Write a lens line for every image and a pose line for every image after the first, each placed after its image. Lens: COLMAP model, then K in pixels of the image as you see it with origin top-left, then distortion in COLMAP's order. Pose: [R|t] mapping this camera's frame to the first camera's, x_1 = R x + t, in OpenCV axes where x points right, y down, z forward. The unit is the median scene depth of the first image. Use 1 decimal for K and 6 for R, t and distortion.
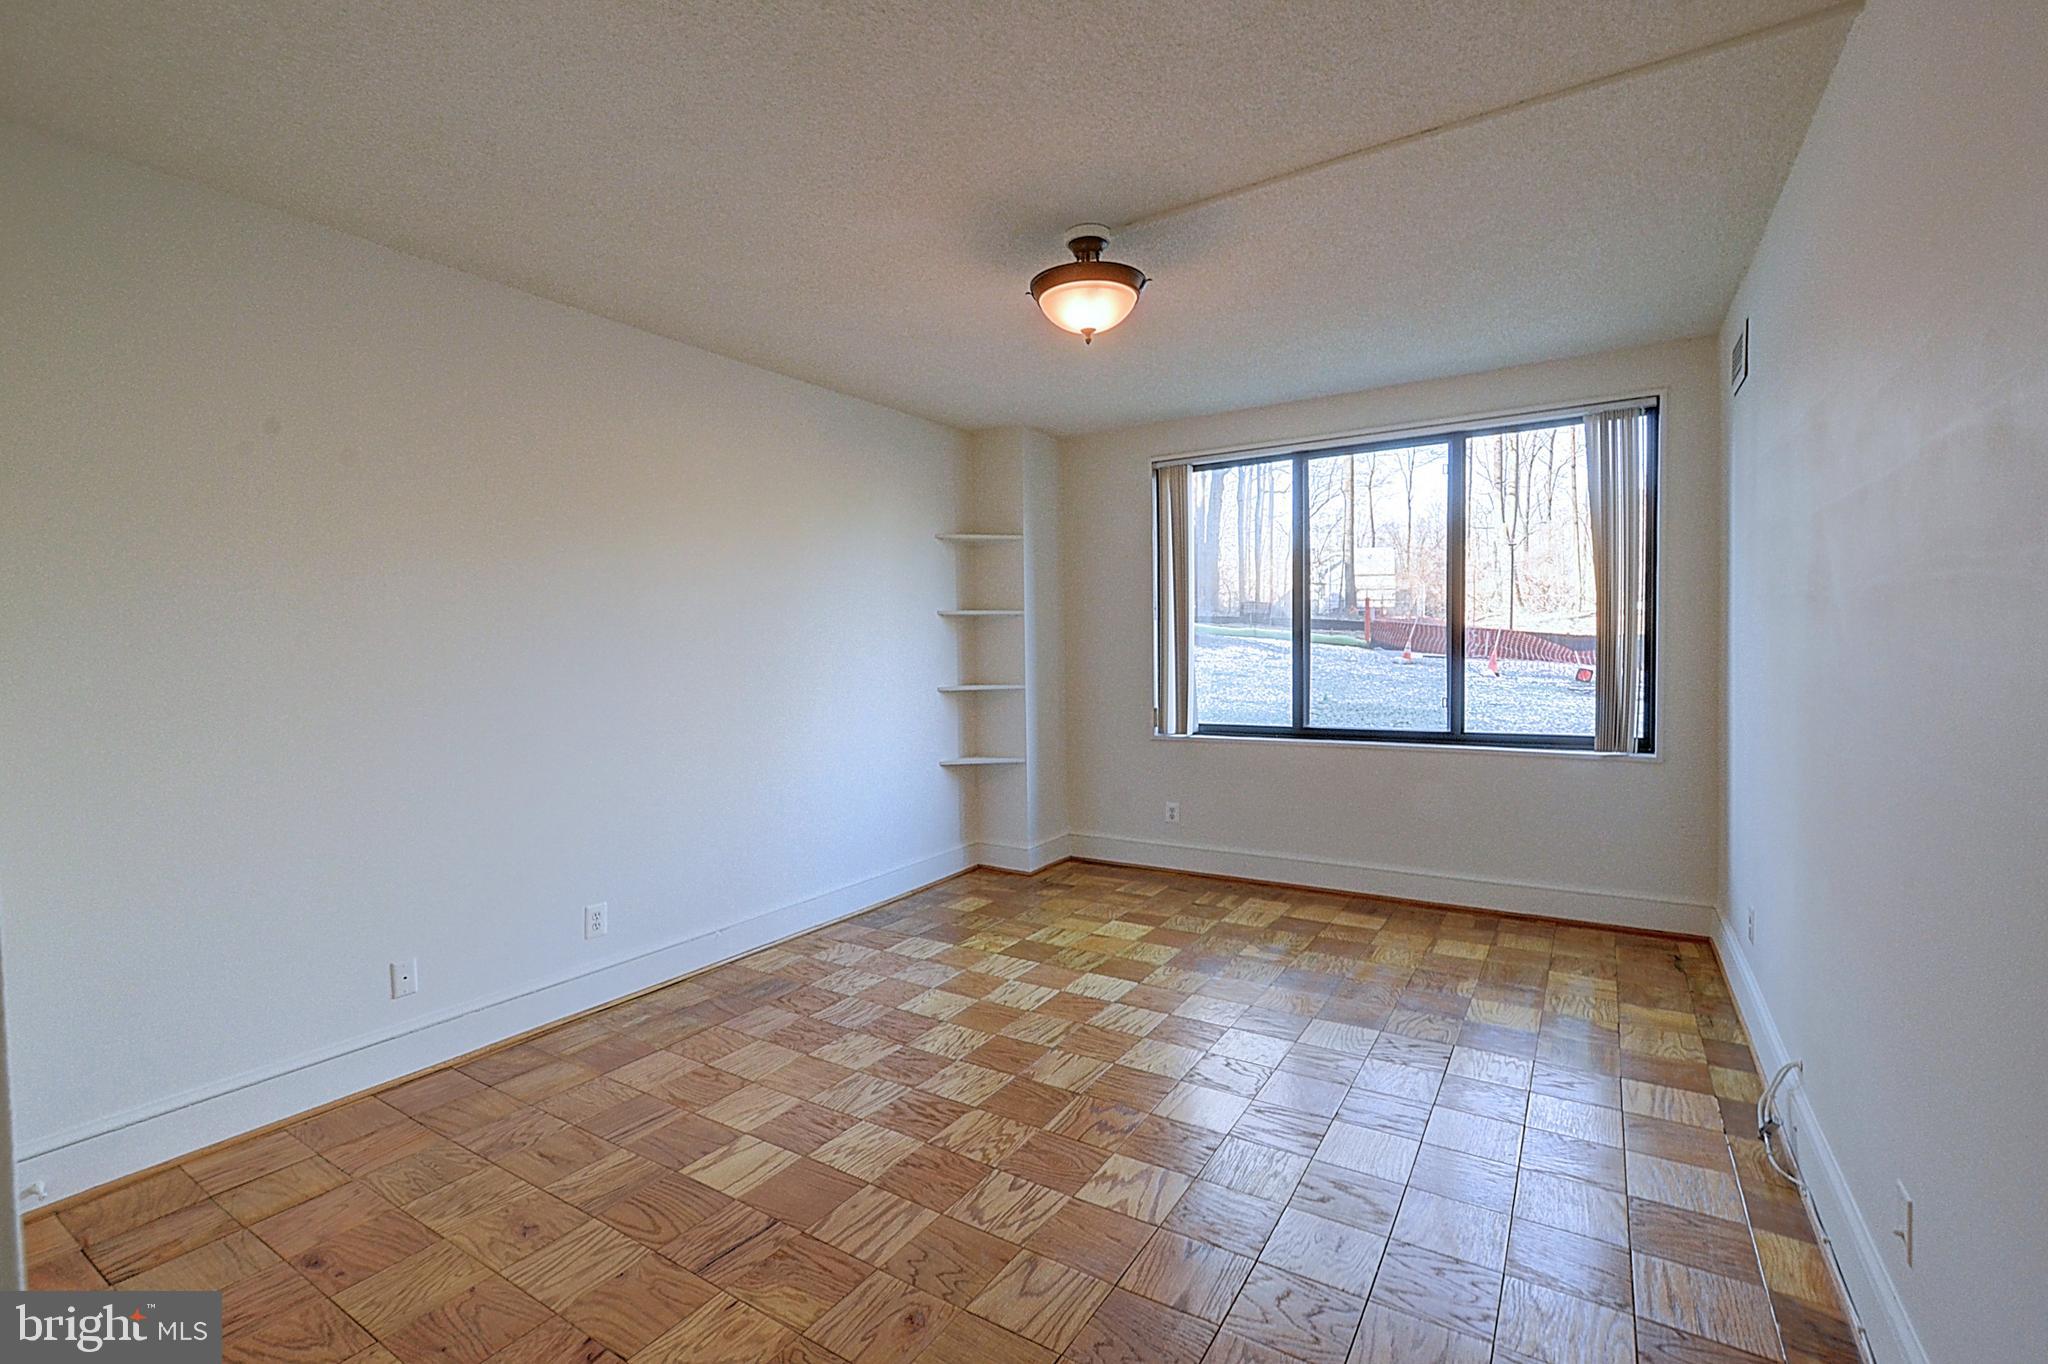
lens RADIAL K [[874.5, 0, 1063.1], [0, 874.5, 673.6], [0, 0, 1]] dist [-0.000224, 0.000005]
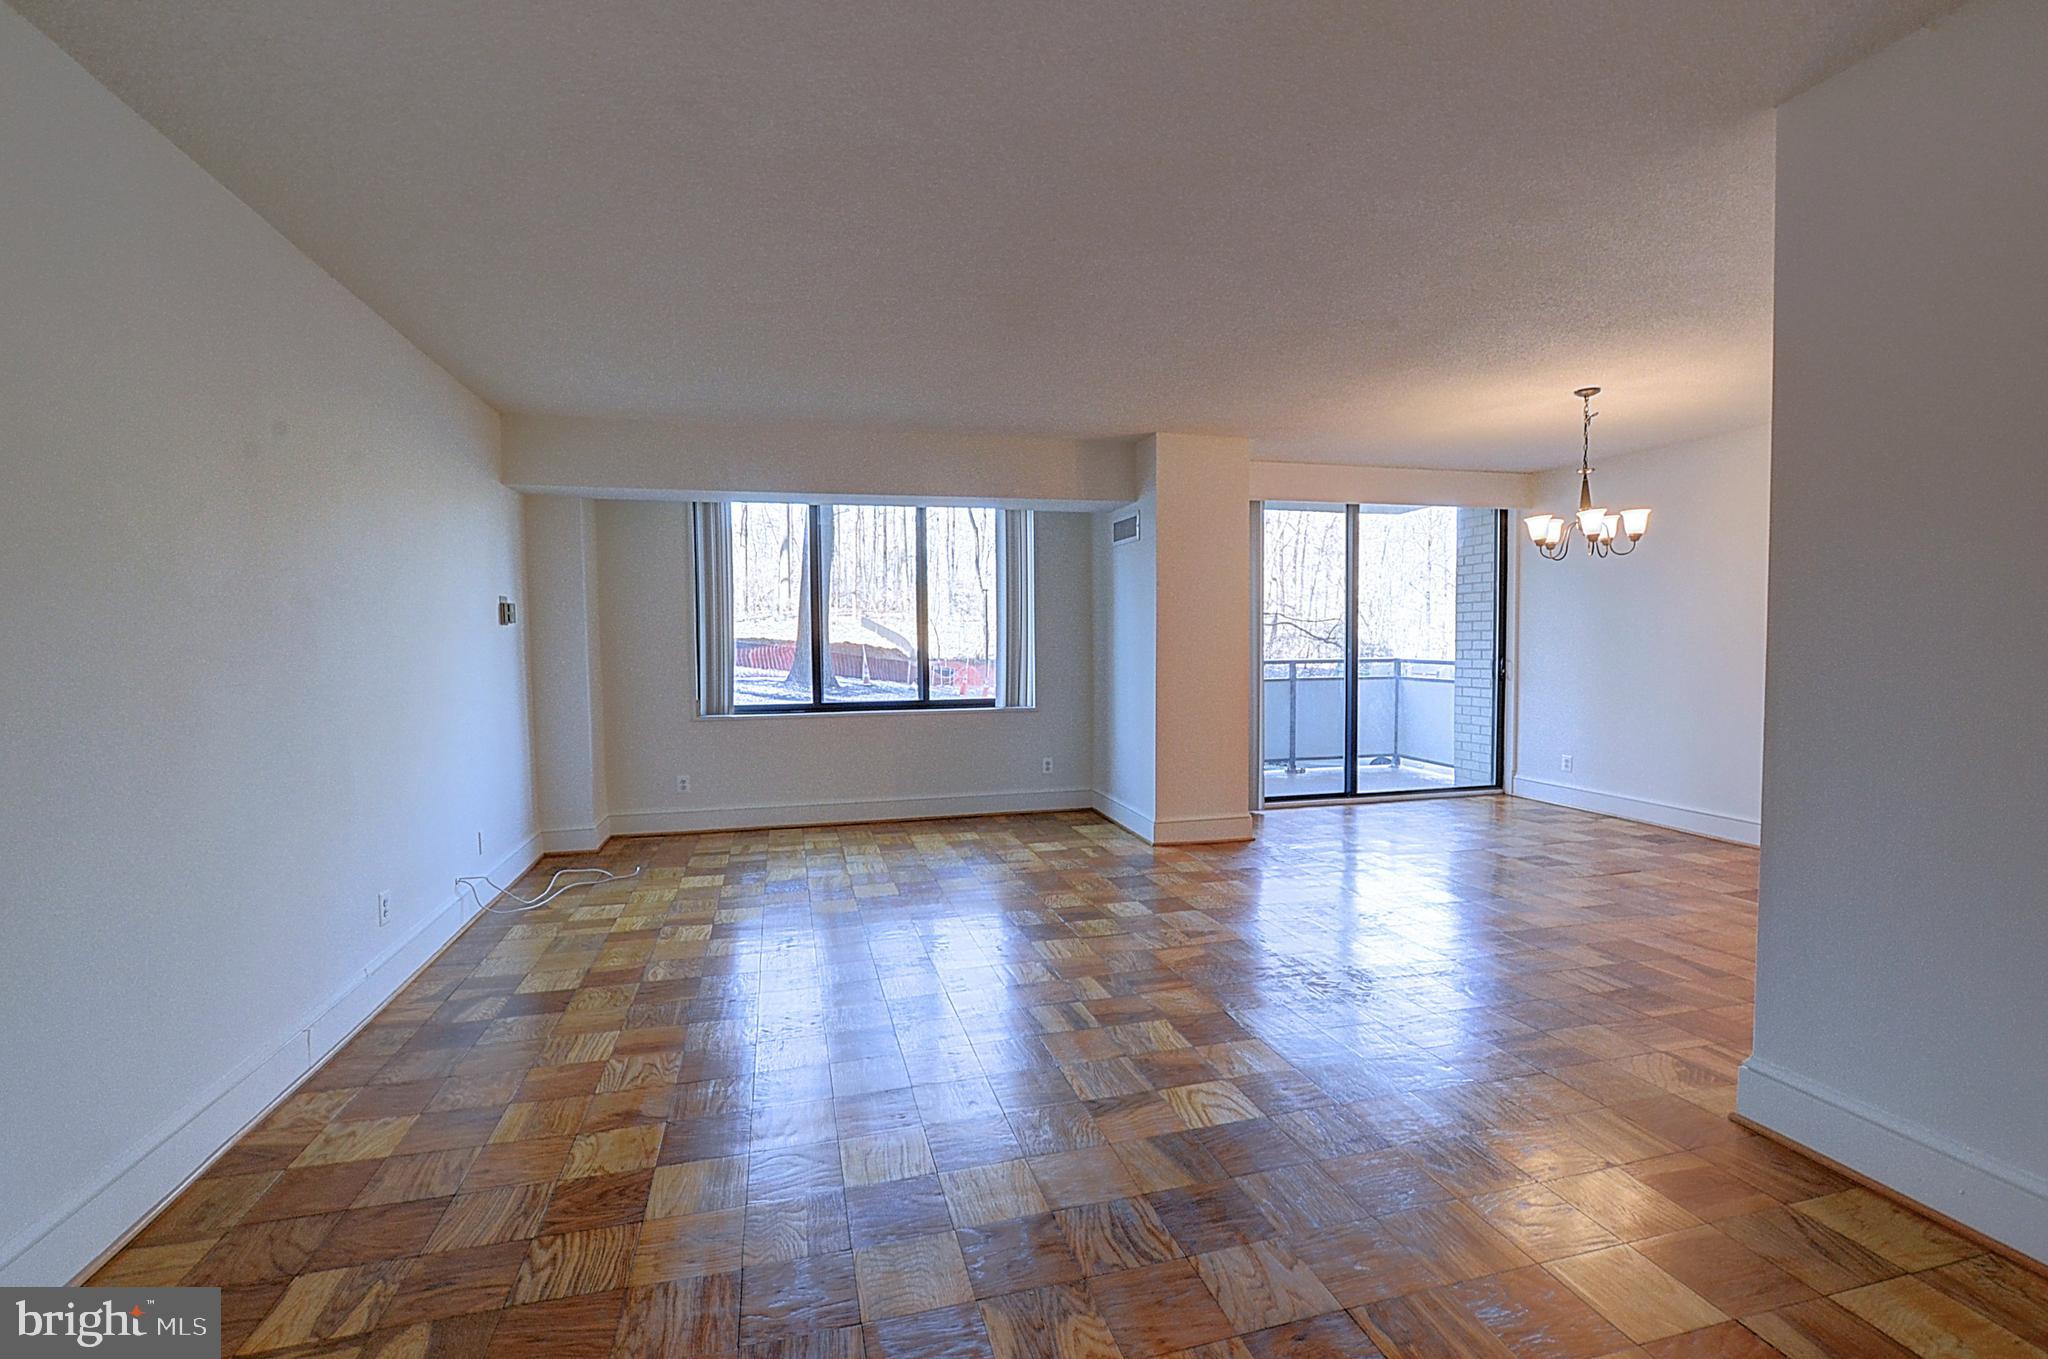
lens RADIAL K [[915.6, 0, 1011.4], [0, 915.6, 676.0], [0, 0, 1]] dist [-0.000217, -0.000091]
pose [[0.693452, -0.024885, 0.720073, -0.543949], [0.021798, 0.999671, 0.013555, 0.007156], [-0.720173, 0.006296, 0.693766, -0.178965]]
